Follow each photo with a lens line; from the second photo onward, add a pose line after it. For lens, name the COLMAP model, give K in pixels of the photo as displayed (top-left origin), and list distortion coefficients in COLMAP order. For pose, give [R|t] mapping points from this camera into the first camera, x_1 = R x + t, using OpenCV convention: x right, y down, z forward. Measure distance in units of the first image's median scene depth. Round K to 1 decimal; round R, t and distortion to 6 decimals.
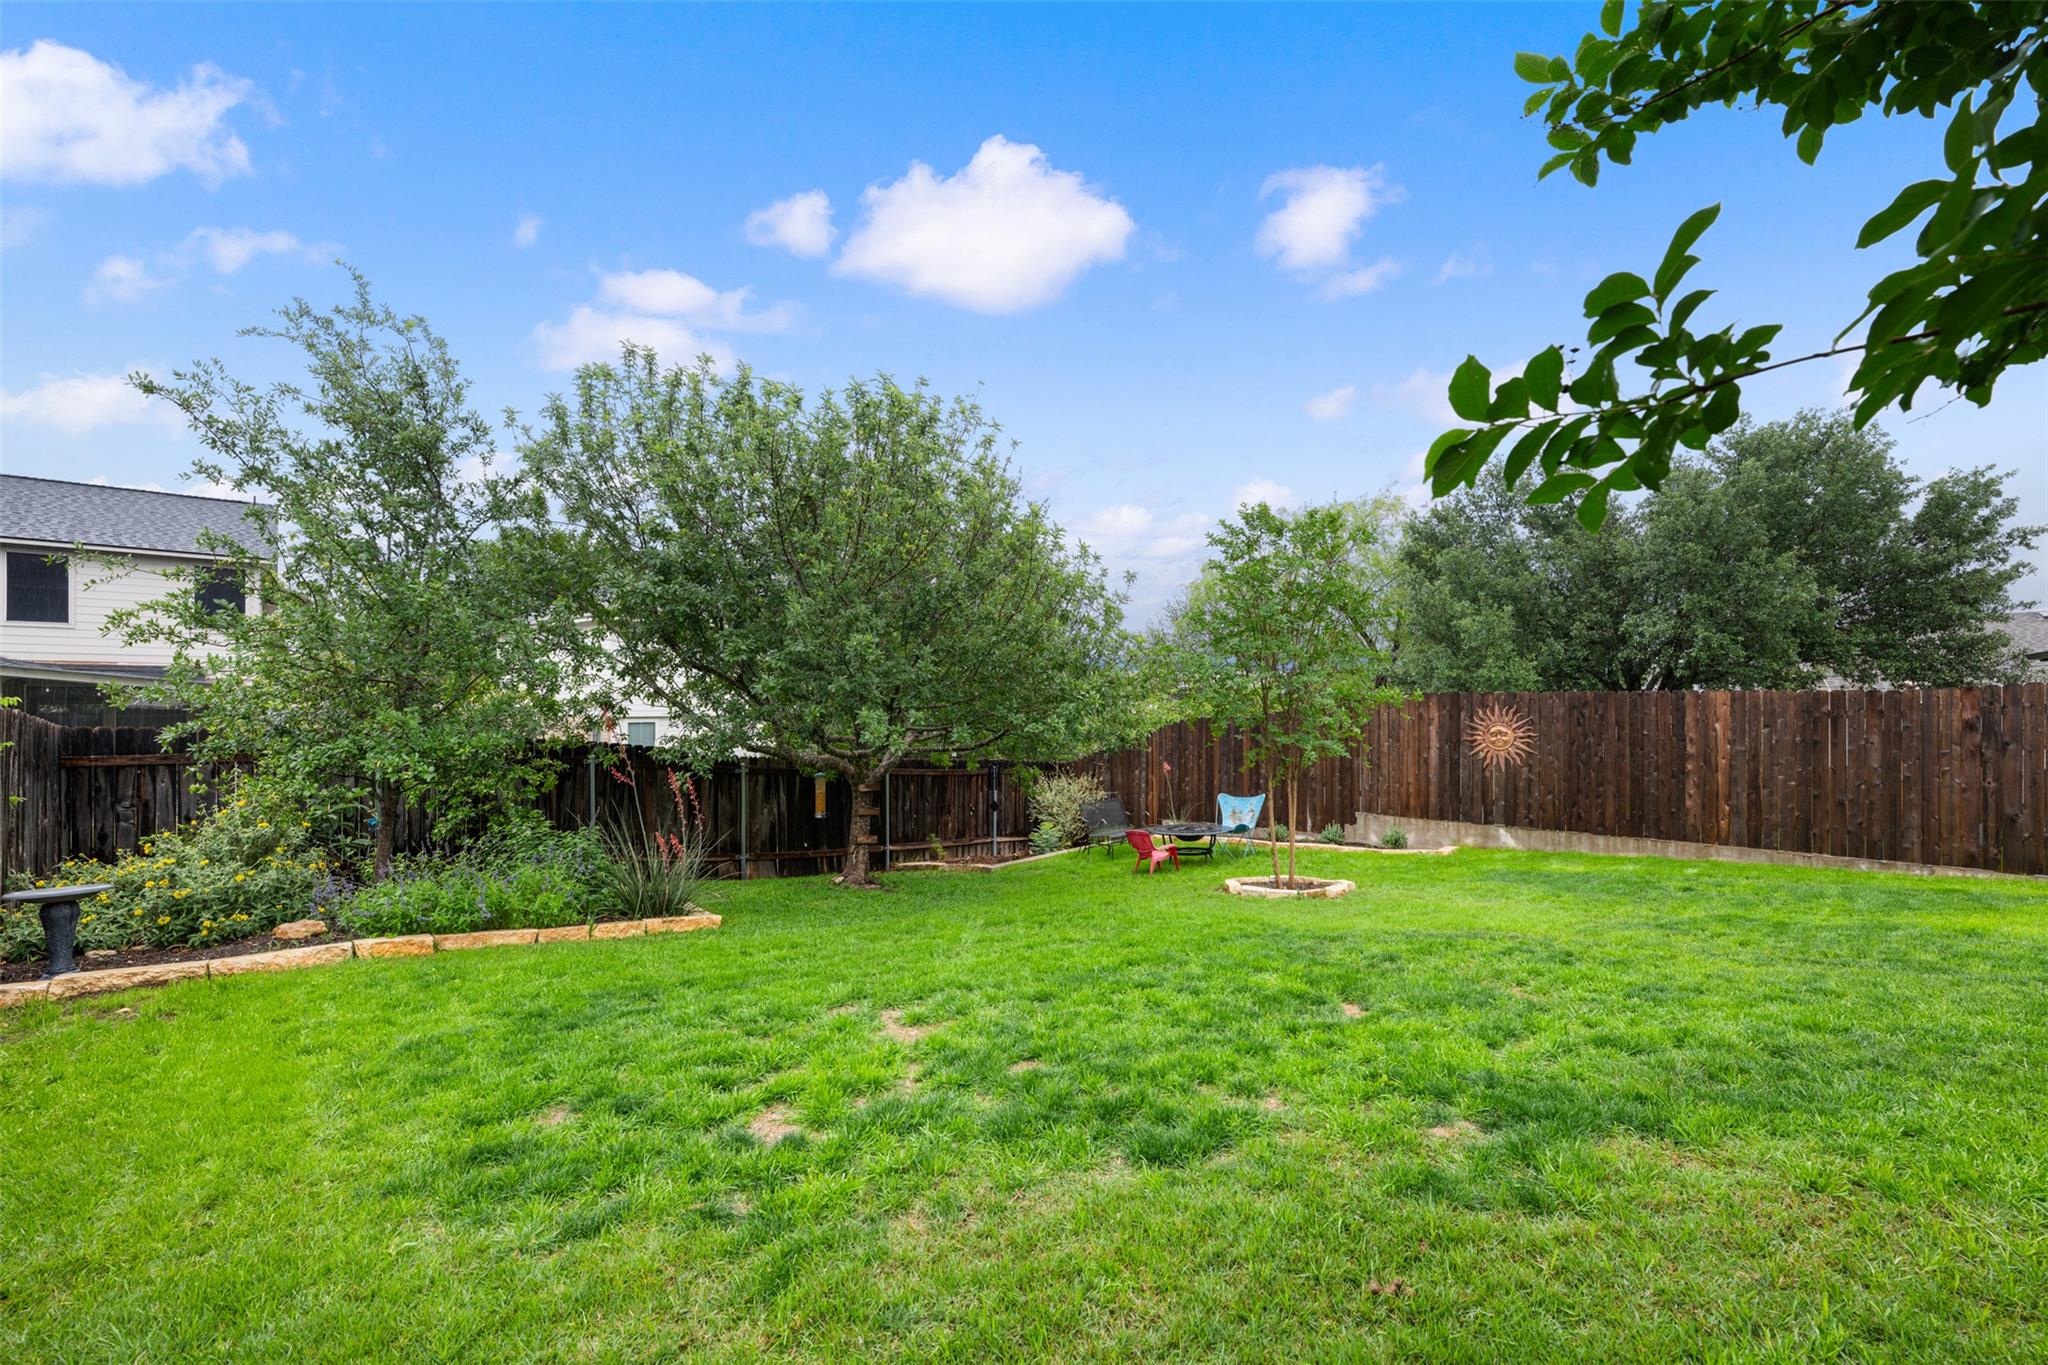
lens RADIAL K [[851.6, 0, 1021.8], [0, 851.6, 697.9], [0, 0, 1]] dist [-0.001792, 0.000641]
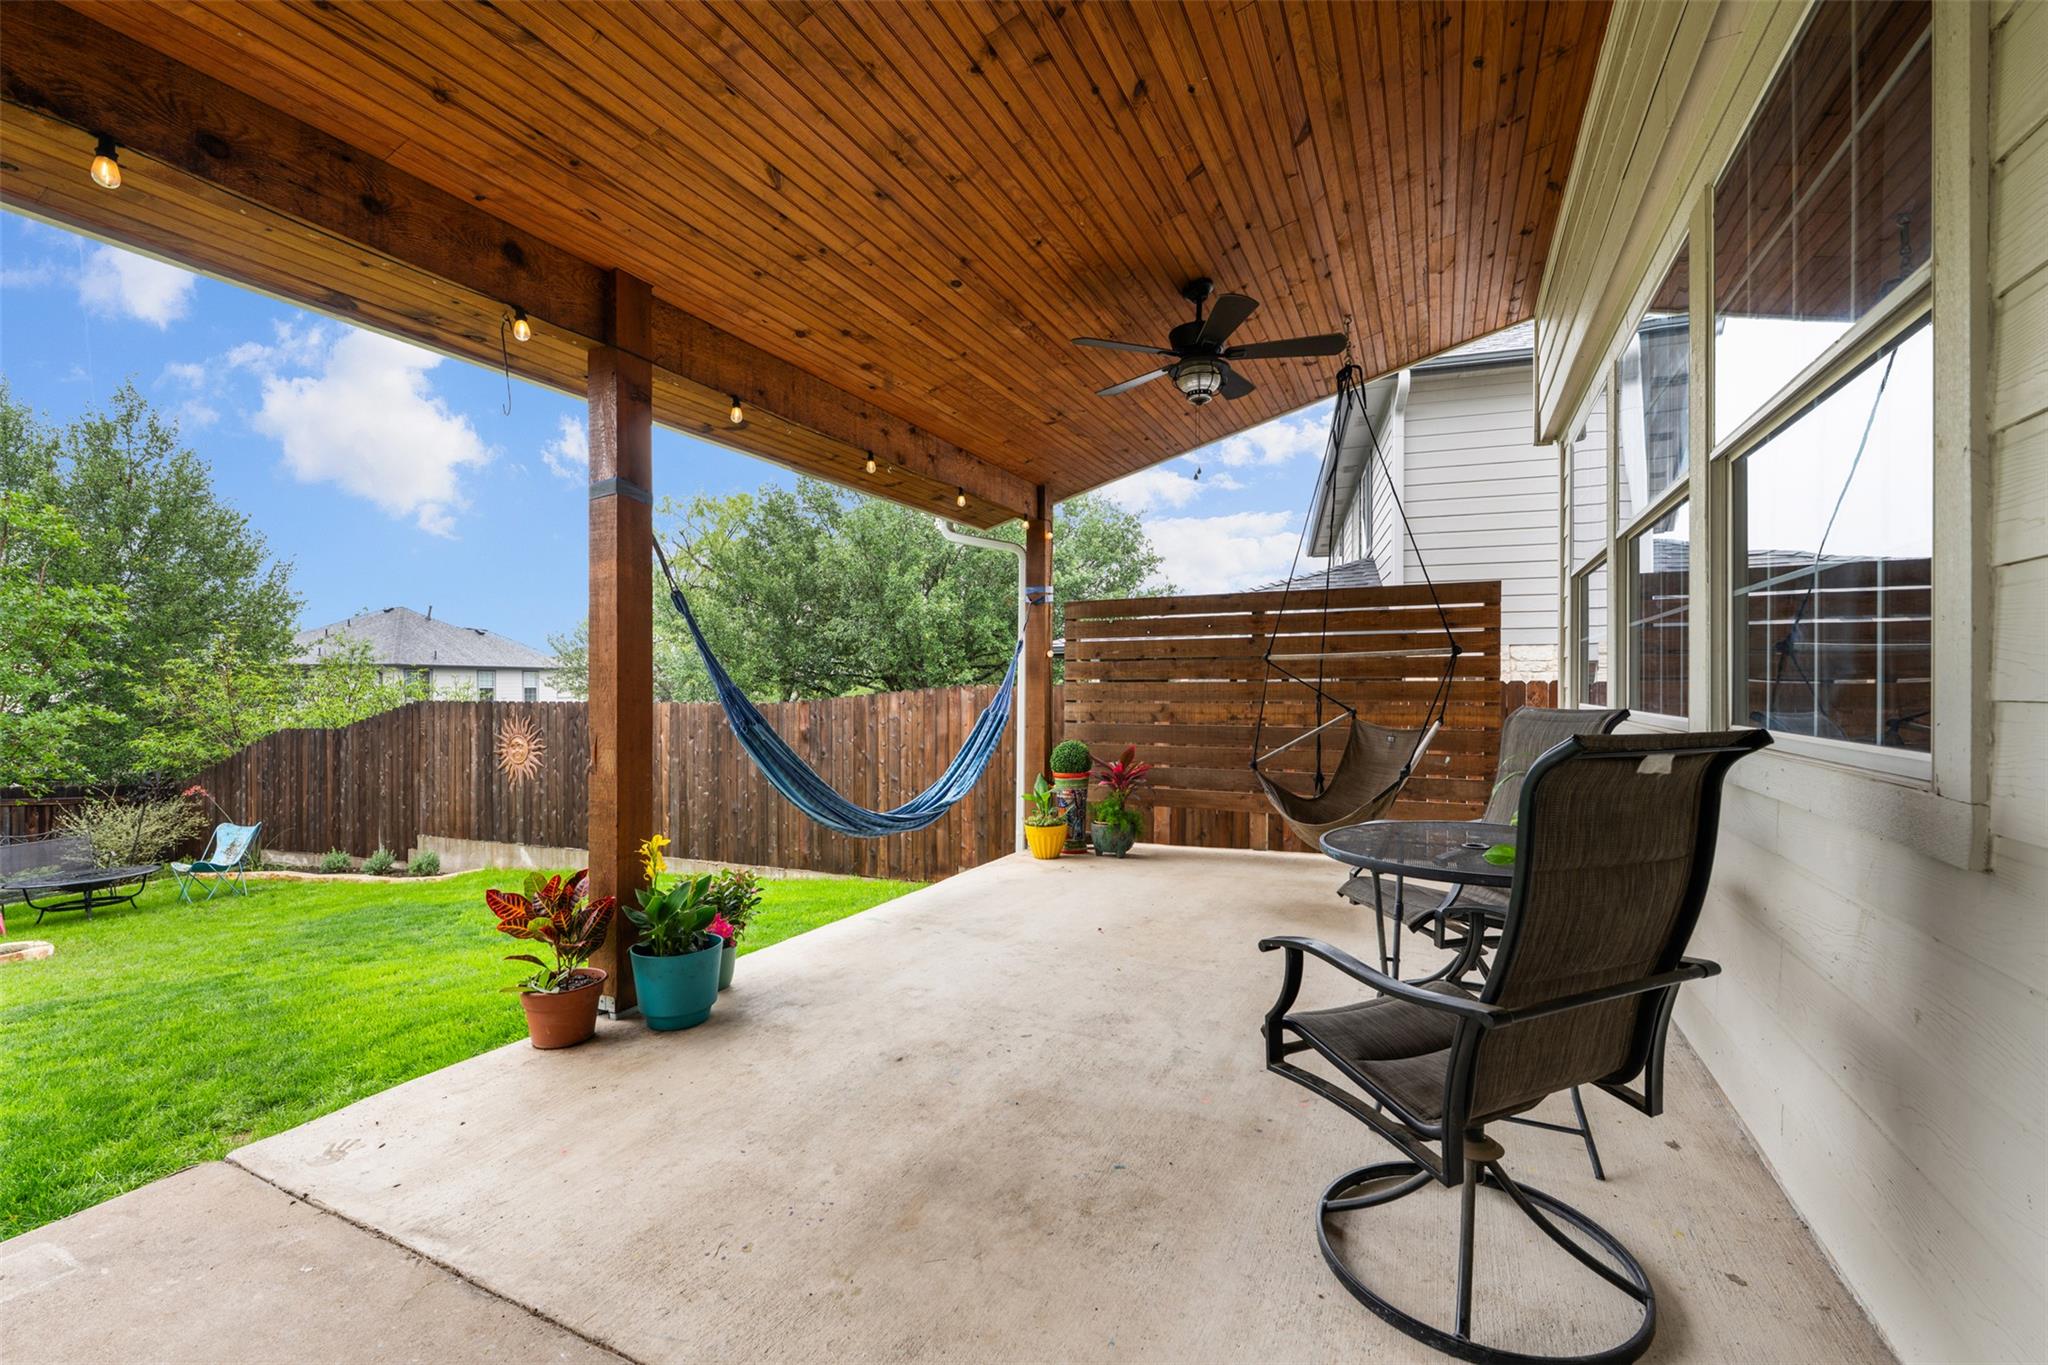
lens RADIAL K [[851.6, 0, 1026.1], [0, 851.6, 691.0], [0, 0, 1]] dist [-0.001792, 0.000641]
pose [[0.928722, -0.007620, 0.370699, 0.964641], [0.003480, 0.999924, 0.011837, -0.036633], [-0.370761, -0.009704, 0.928678, -0.098383]]
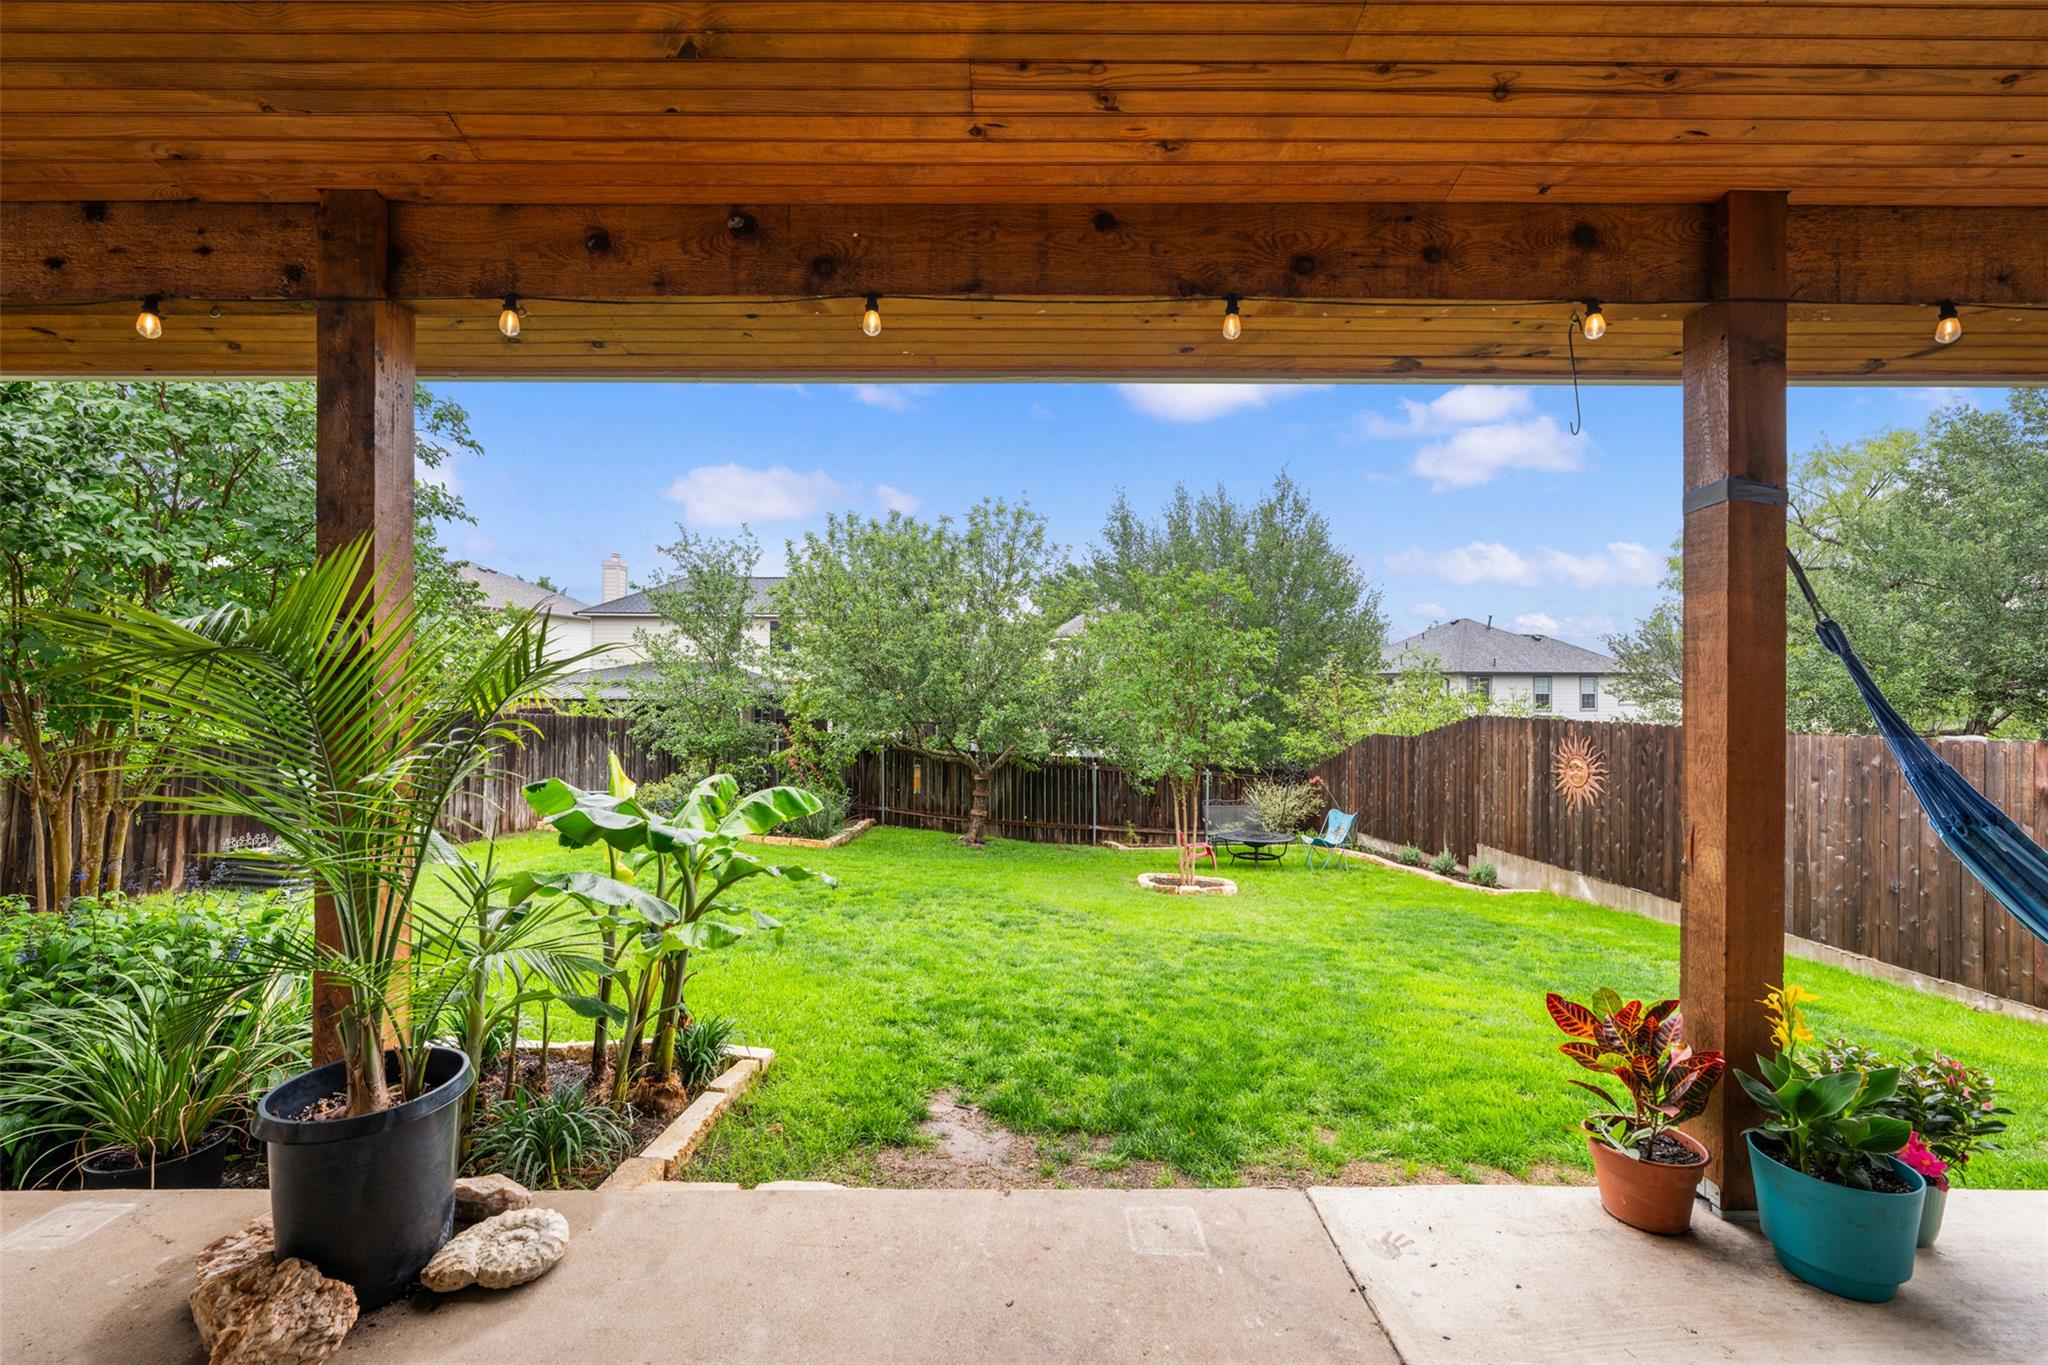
lens RADIAL K [[851.6, 0, 1018.9], [0, 851.6, 683.7], [0, 0, 1]] dist [-0.001792, 0.000641]
pose [[0.740883, -0.004180, -0.671621, 0.952737], [0.003398, 0.999991, -0.002475, -0.058352], [0.671626, -0.000448, 0.740890, -0.044058]]
